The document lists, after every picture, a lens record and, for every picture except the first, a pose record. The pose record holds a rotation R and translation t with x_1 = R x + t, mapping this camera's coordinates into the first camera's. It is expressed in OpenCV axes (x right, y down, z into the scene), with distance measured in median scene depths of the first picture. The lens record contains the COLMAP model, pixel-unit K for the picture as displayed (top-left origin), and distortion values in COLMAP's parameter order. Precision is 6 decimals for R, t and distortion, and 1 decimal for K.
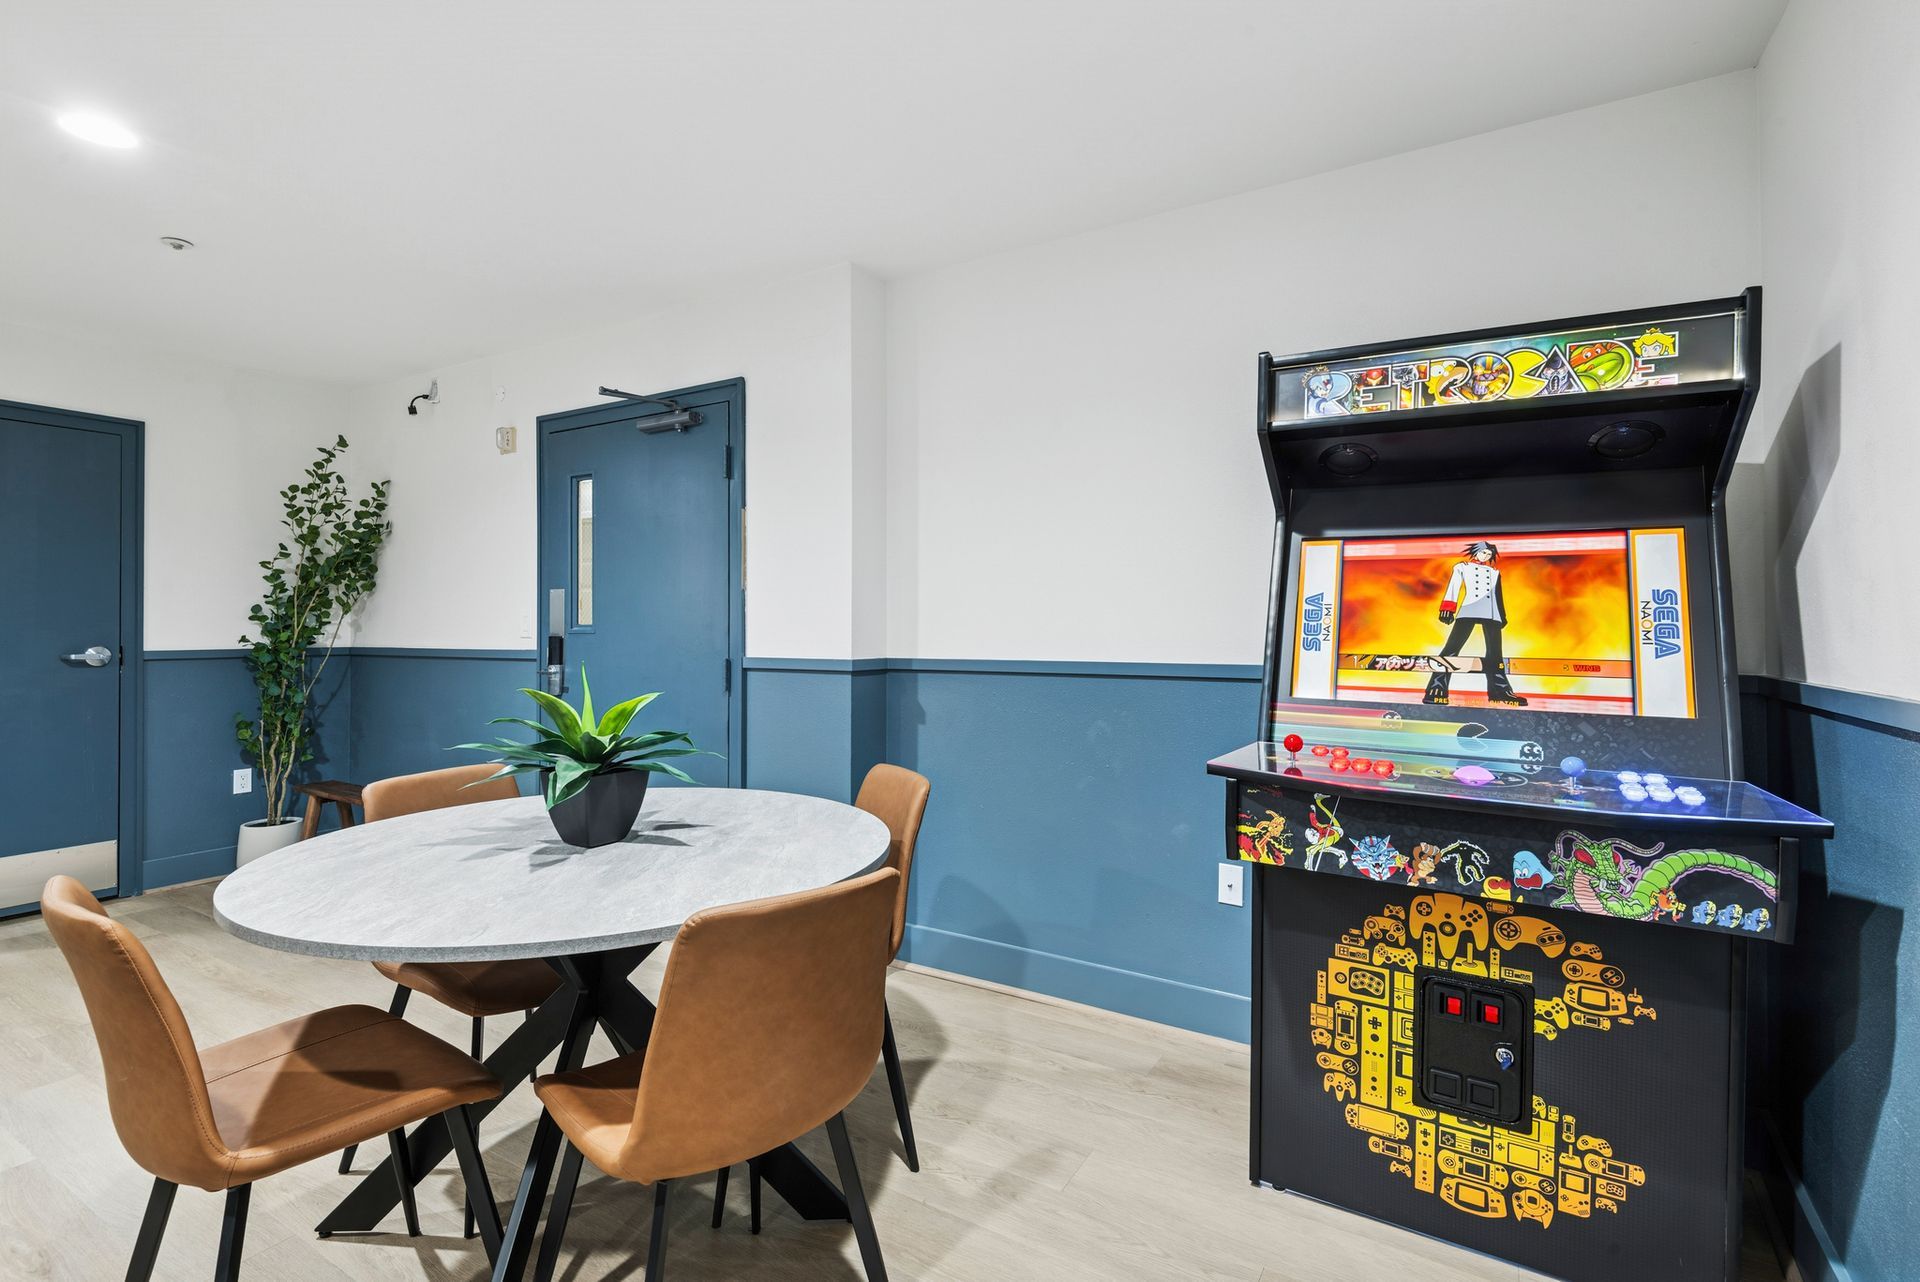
lens RADIAL K [[879.9, 0, 962.4], [0, 879.9, 634.5], [0, 0, 1]] dist [0.036100, -0.023090]
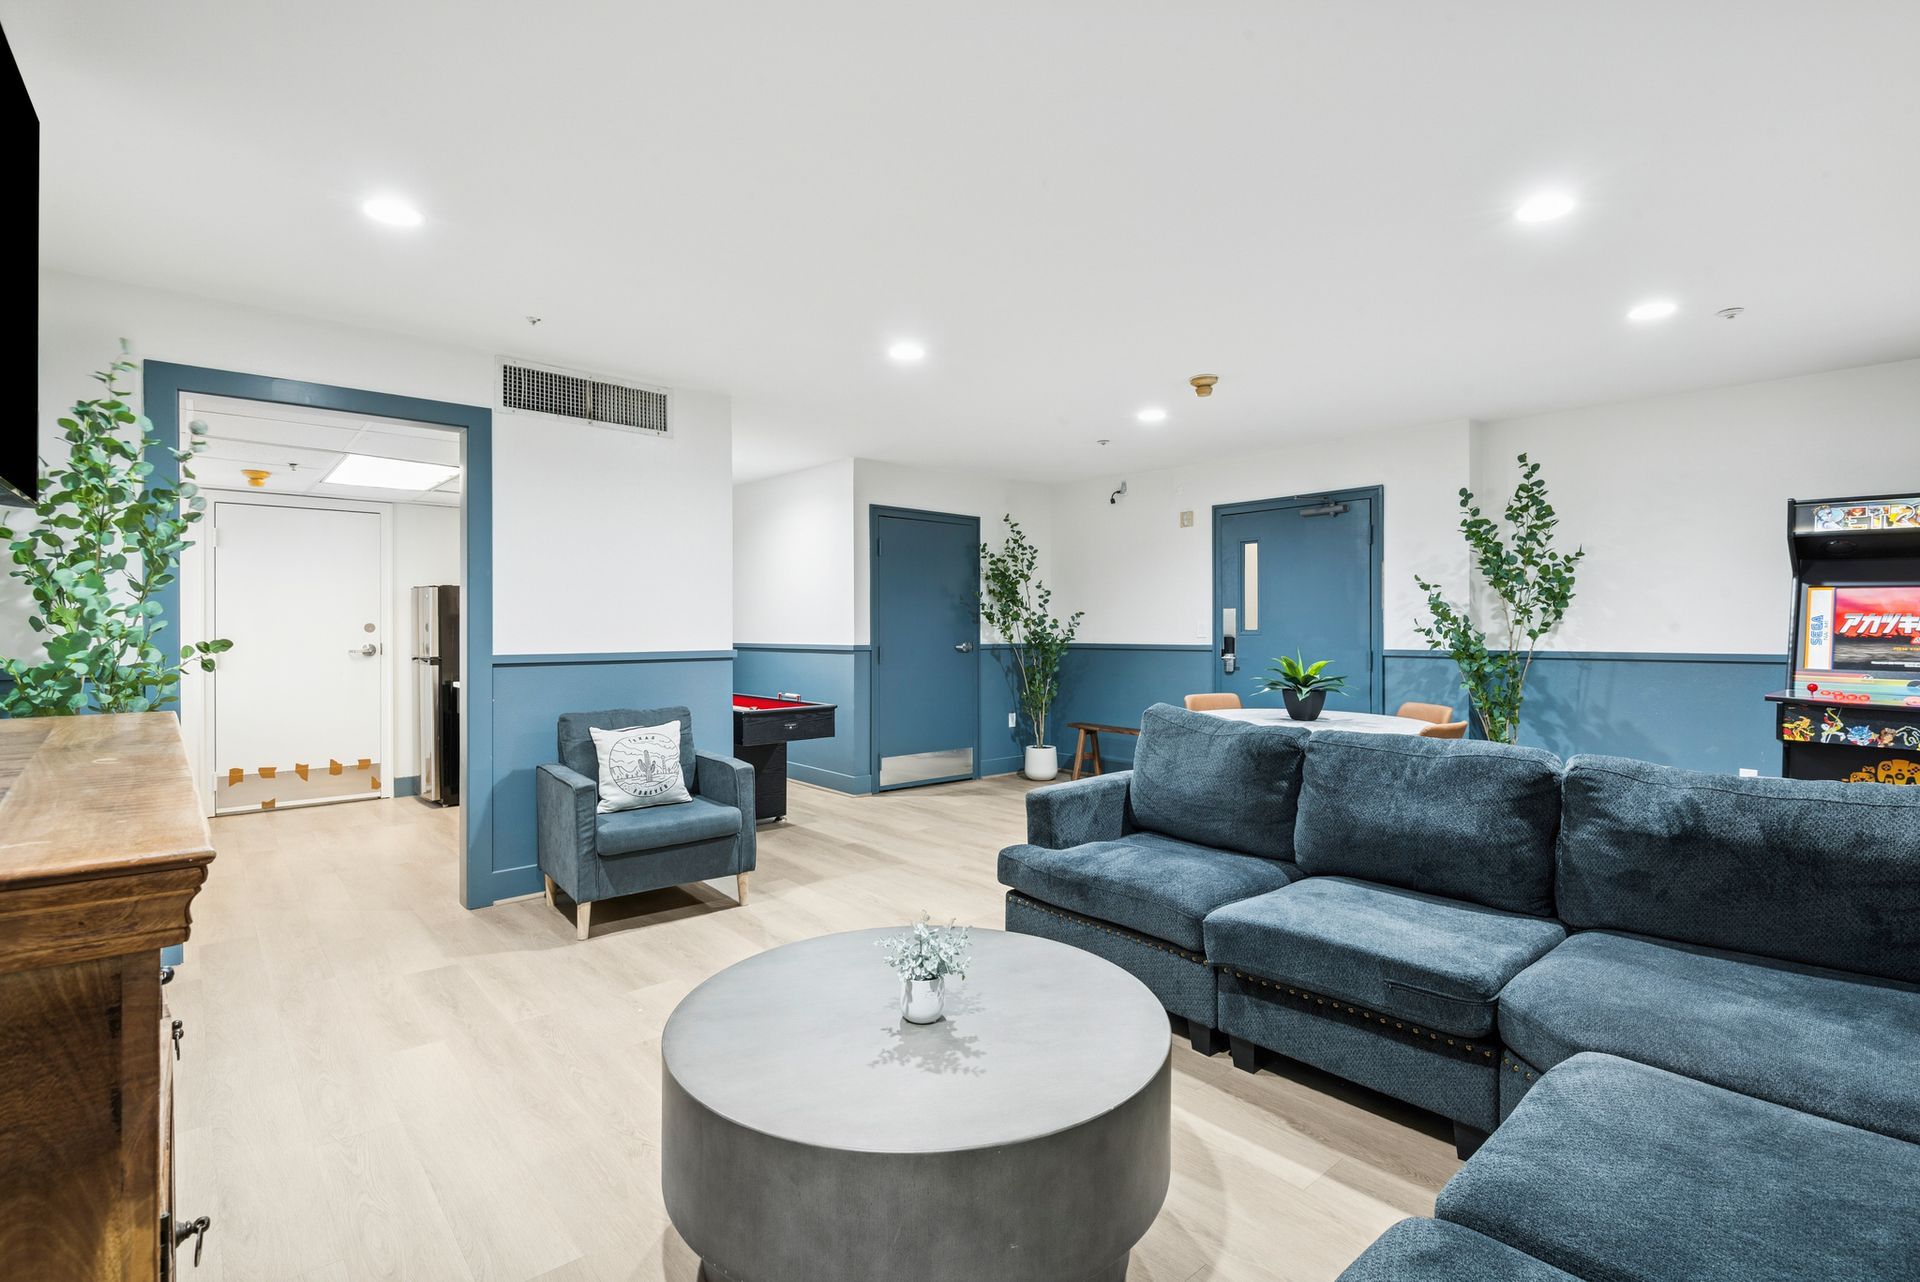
lens RADIAL K [[897.3, 0, 957.5], [0, 897.3, 636.8], [0, 0, 1]] dist [-0.000278, -0.007521]
pose [[0.947715, 0.002135, -0.319111, -0.850593], [-0.002058, 0.999998, 0.000579, 0.003140], [0.319111, 0.000108, 0.947717, -1.613375]]
